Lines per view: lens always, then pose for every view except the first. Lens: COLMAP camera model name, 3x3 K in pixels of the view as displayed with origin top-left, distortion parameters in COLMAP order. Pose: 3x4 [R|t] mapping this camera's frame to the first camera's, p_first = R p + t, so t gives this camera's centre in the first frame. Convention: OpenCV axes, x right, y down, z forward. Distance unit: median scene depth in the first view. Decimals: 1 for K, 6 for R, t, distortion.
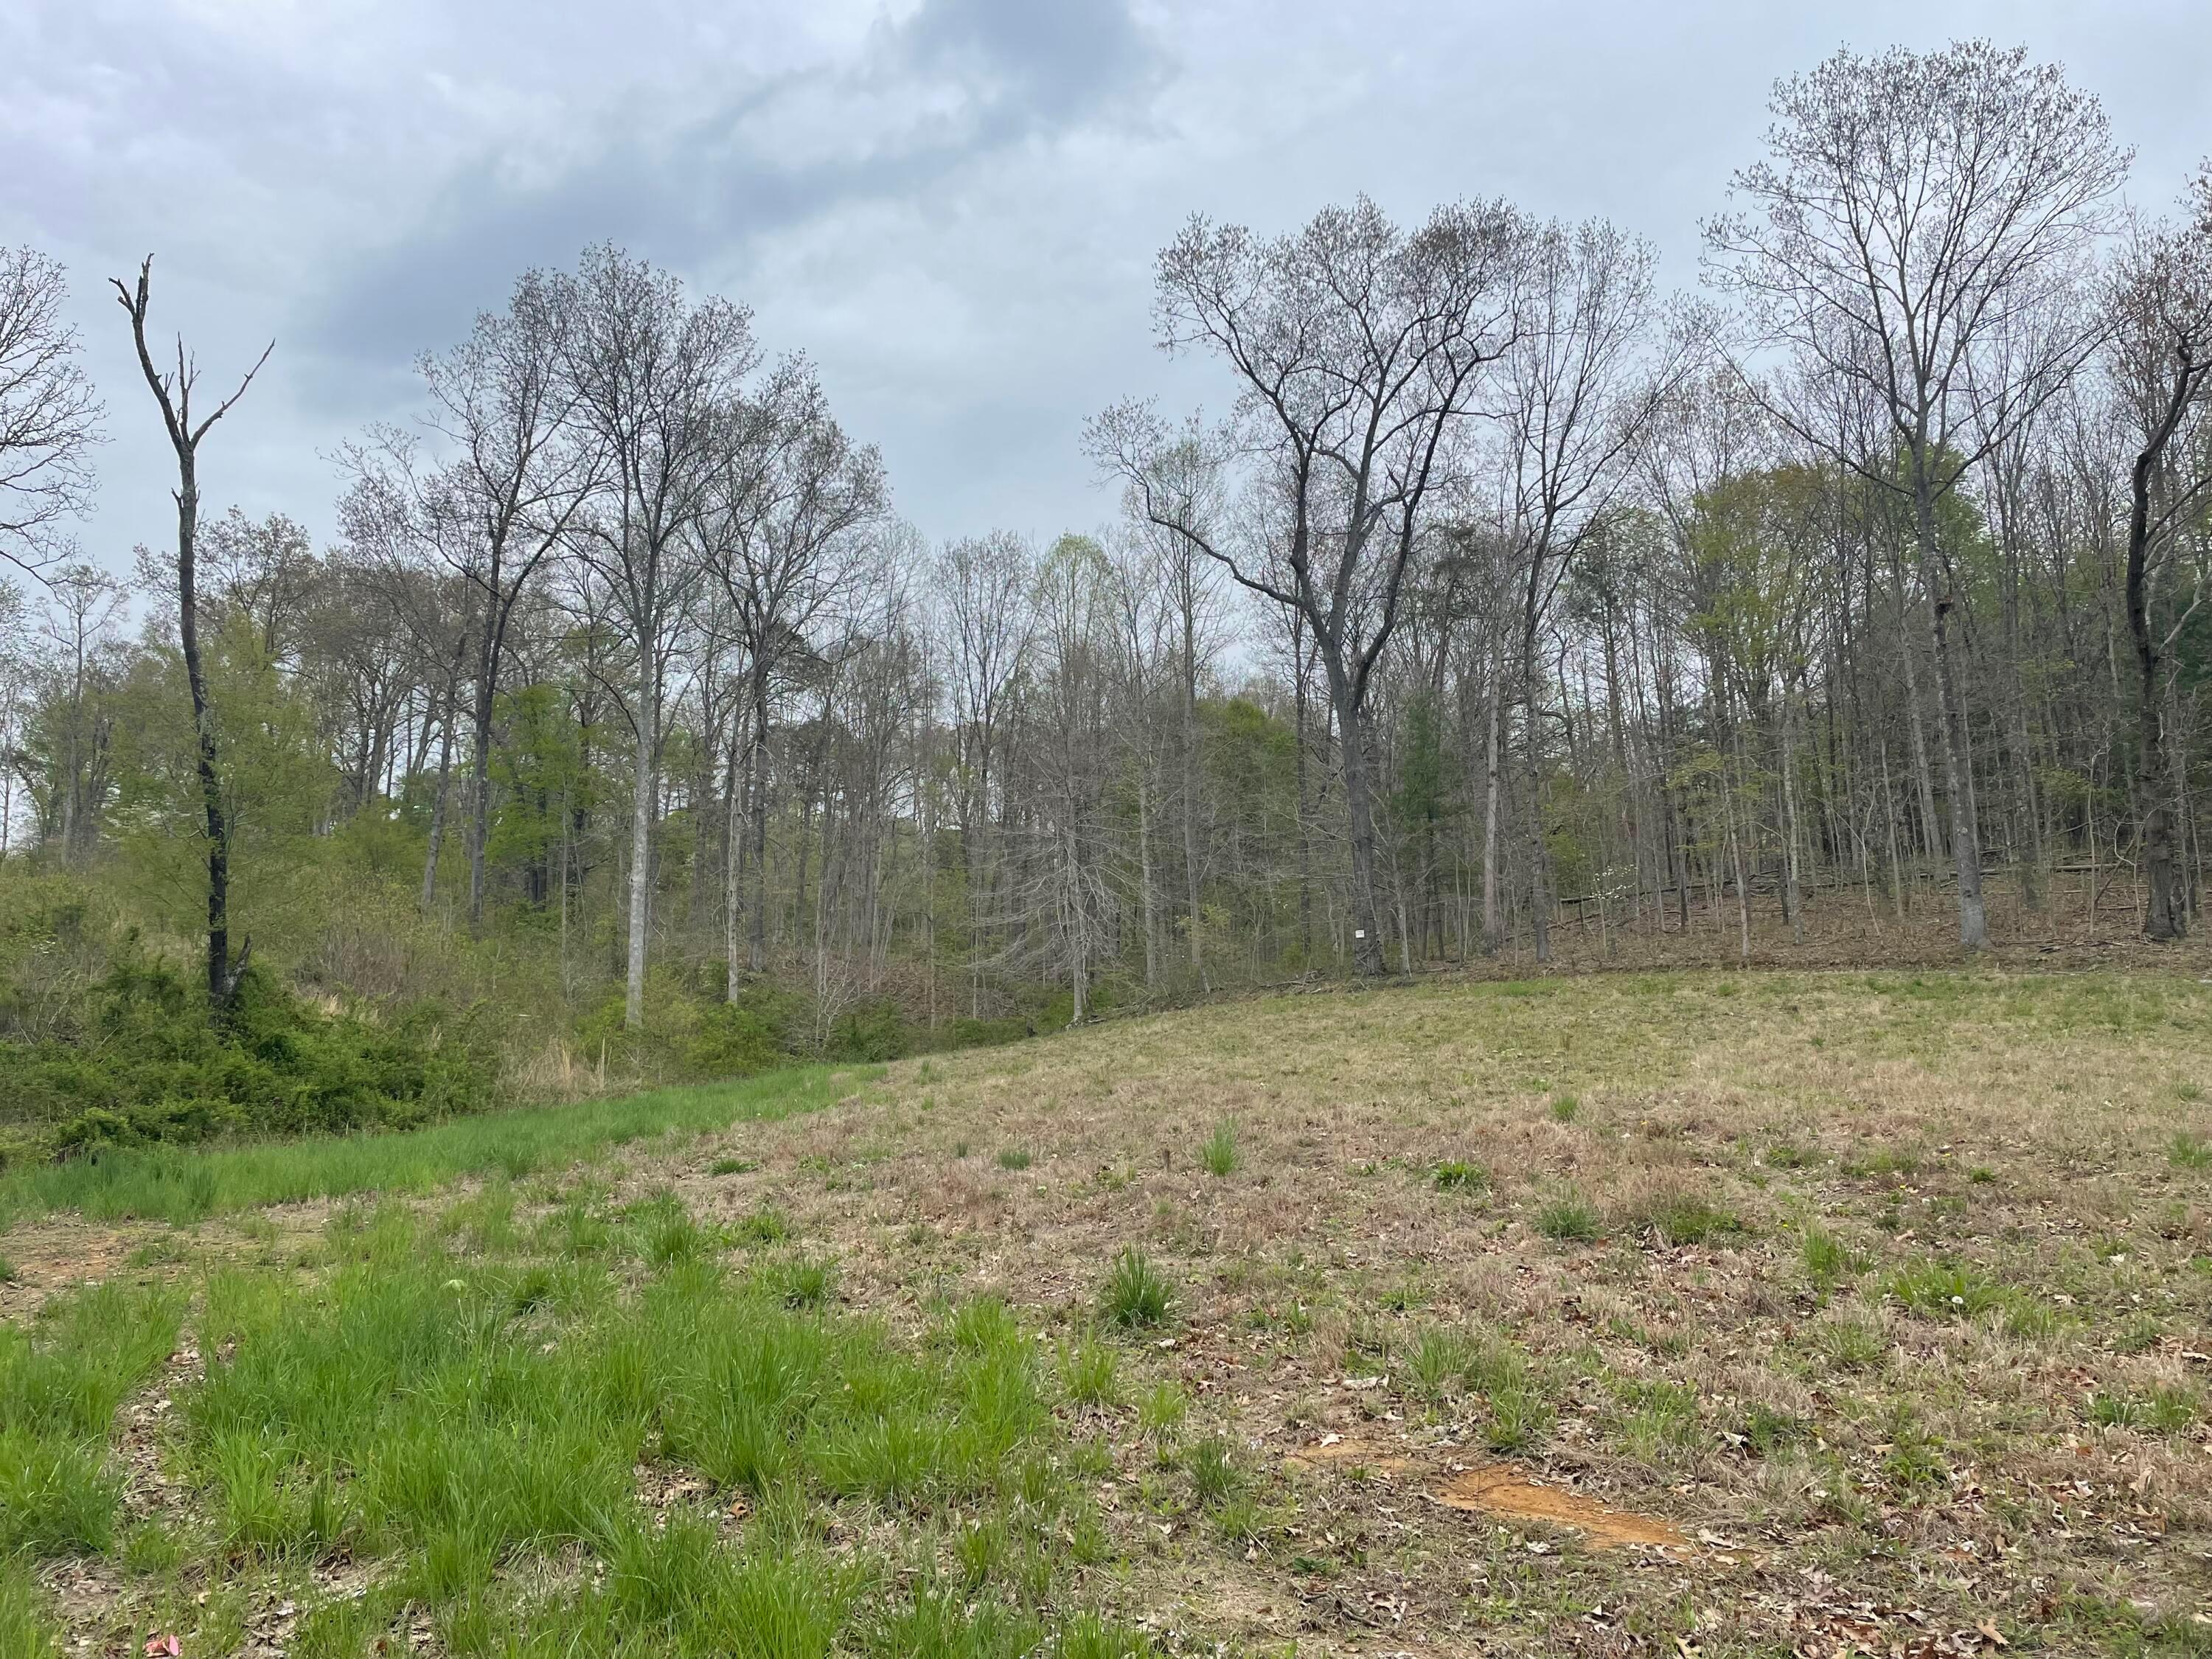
lens RADIAL K [[1668.4, 0, 1106.0], [0, 1668.4, 829.5], [0, 0, 1]] dist [0.113638, -0.162005]
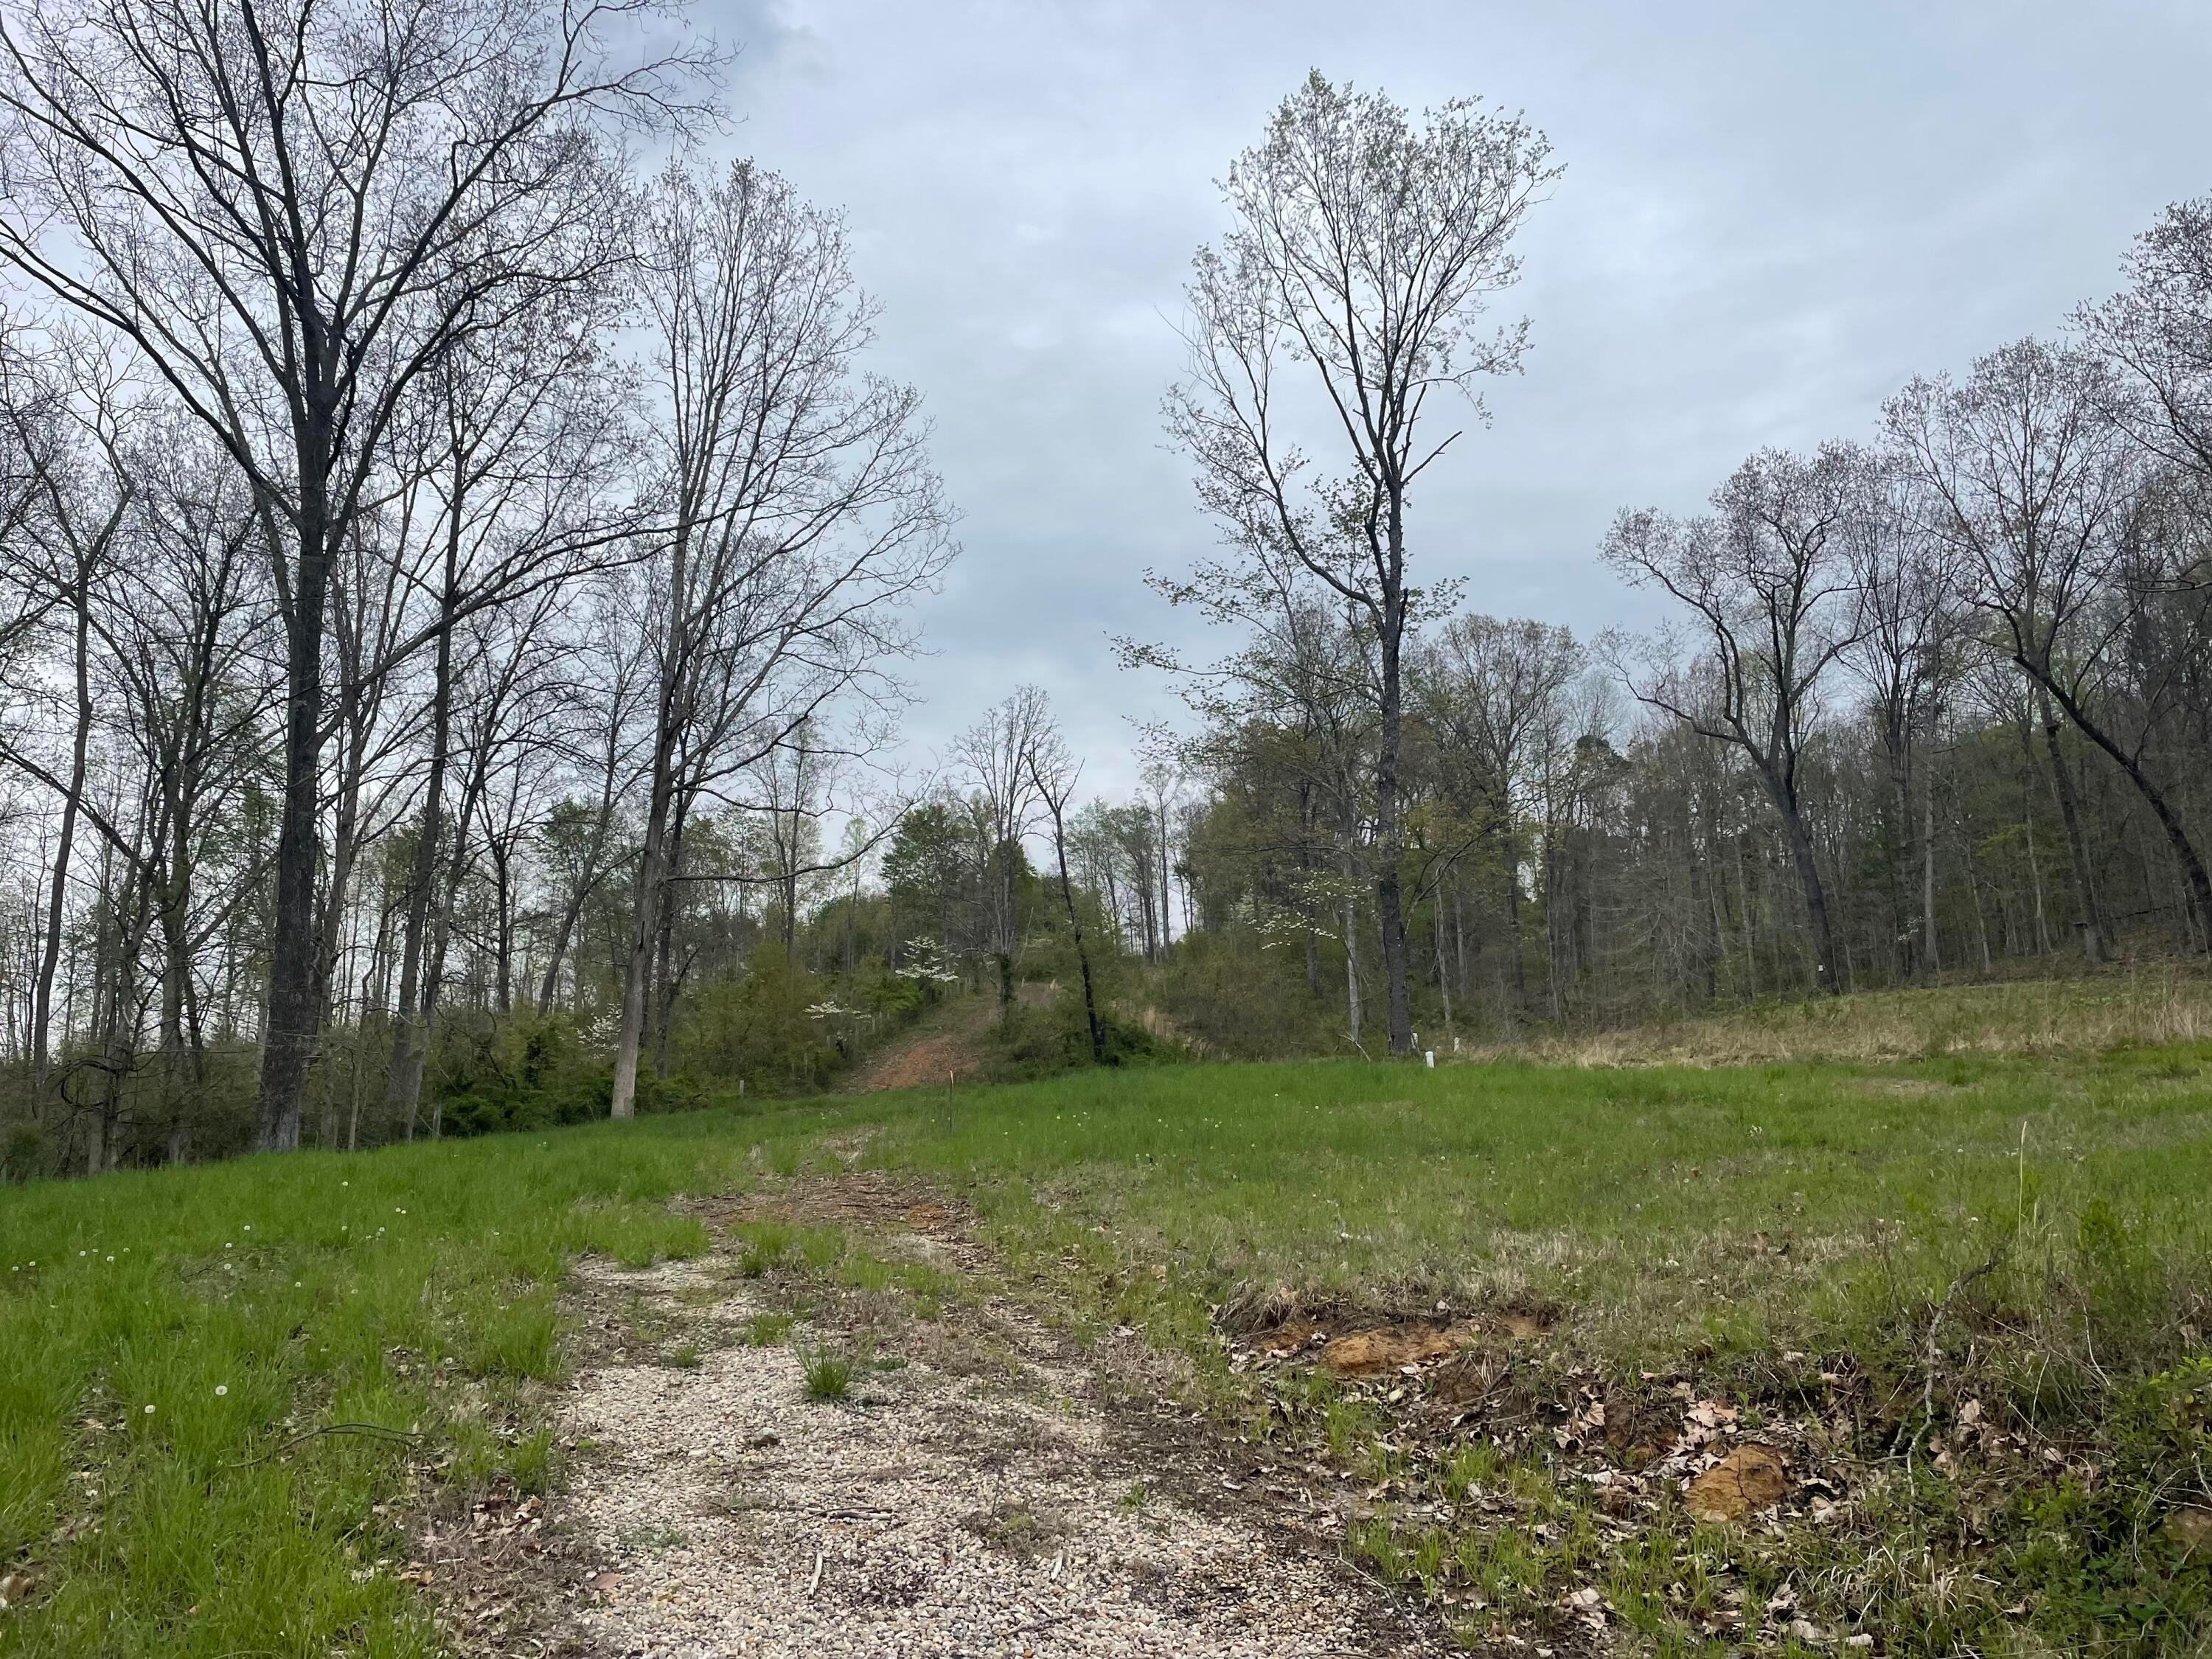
lens RADIAL K [[1668.4, 0, 1106.0], [0, 1668.4, 829.5], [0, 0, 1]] dist [0.113638, -0.162005]
pose [[0.792617, -0.113708, -0.599023, 0.393927], [0.101522, 0.993354, -0.054228, -0.027023], [0.601209, -0.017832, 0.798893, -0.360460]]
